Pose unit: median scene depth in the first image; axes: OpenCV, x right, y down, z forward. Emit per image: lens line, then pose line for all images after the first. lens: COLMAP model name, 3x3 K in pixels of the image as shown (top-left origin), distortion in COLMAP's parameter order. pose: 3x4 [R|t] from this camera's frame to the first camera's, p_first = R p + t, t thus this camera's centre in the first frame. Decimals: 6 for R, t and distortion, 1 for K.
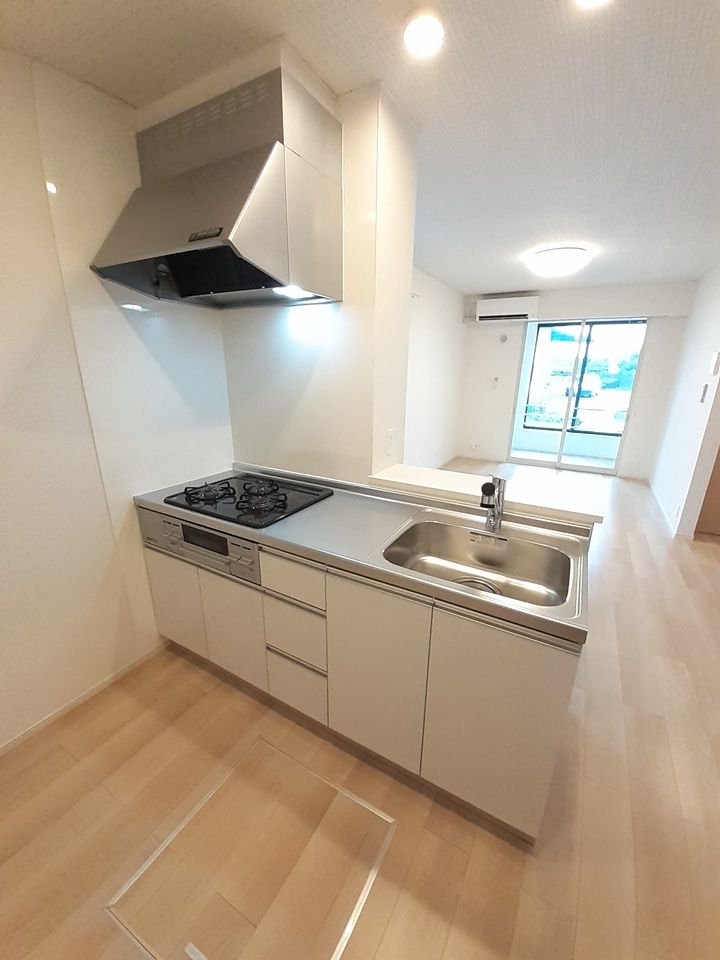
lens RADIAL K [[383.6, 0, 360.6], [0, 383.6, 484.7], [0, 0, 1]] dist [0.019160, 0.000072]
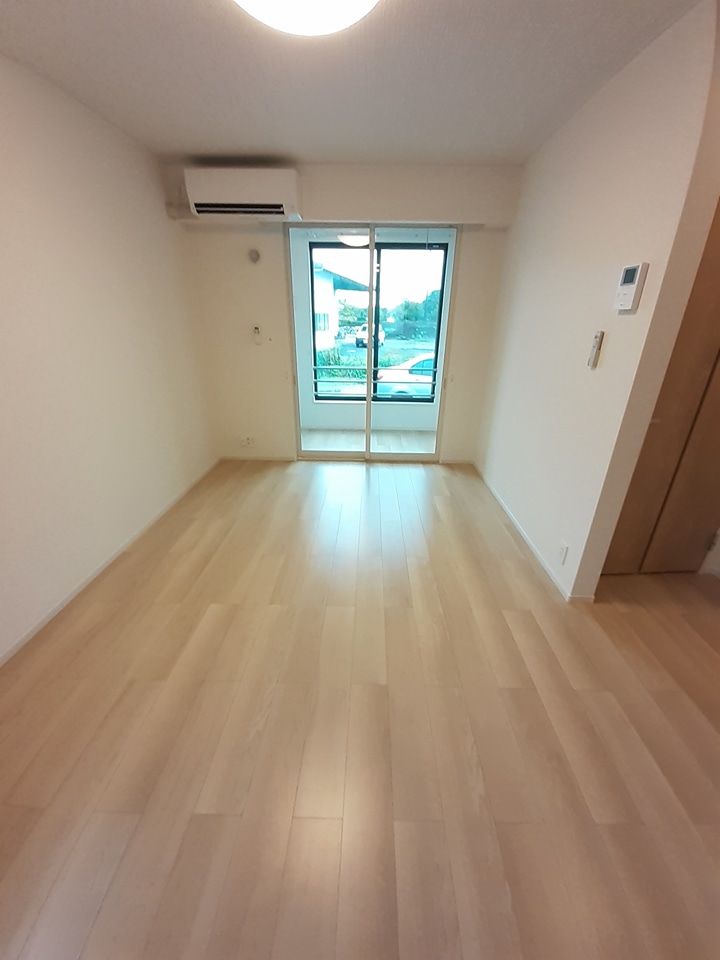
lens RADIAL K [[383.6, 0, 357.5], [0, 383.6, 475.6], [0, 0, 1]] dist [0.019160, 0.000072]
pose [[0.884797, -0.183053, 0.428515, 0.200256], [0.143520, 0.981958, 0.123132, -0.107140], [-0.443324, -0.047446, 0.895105, 0.400949]]
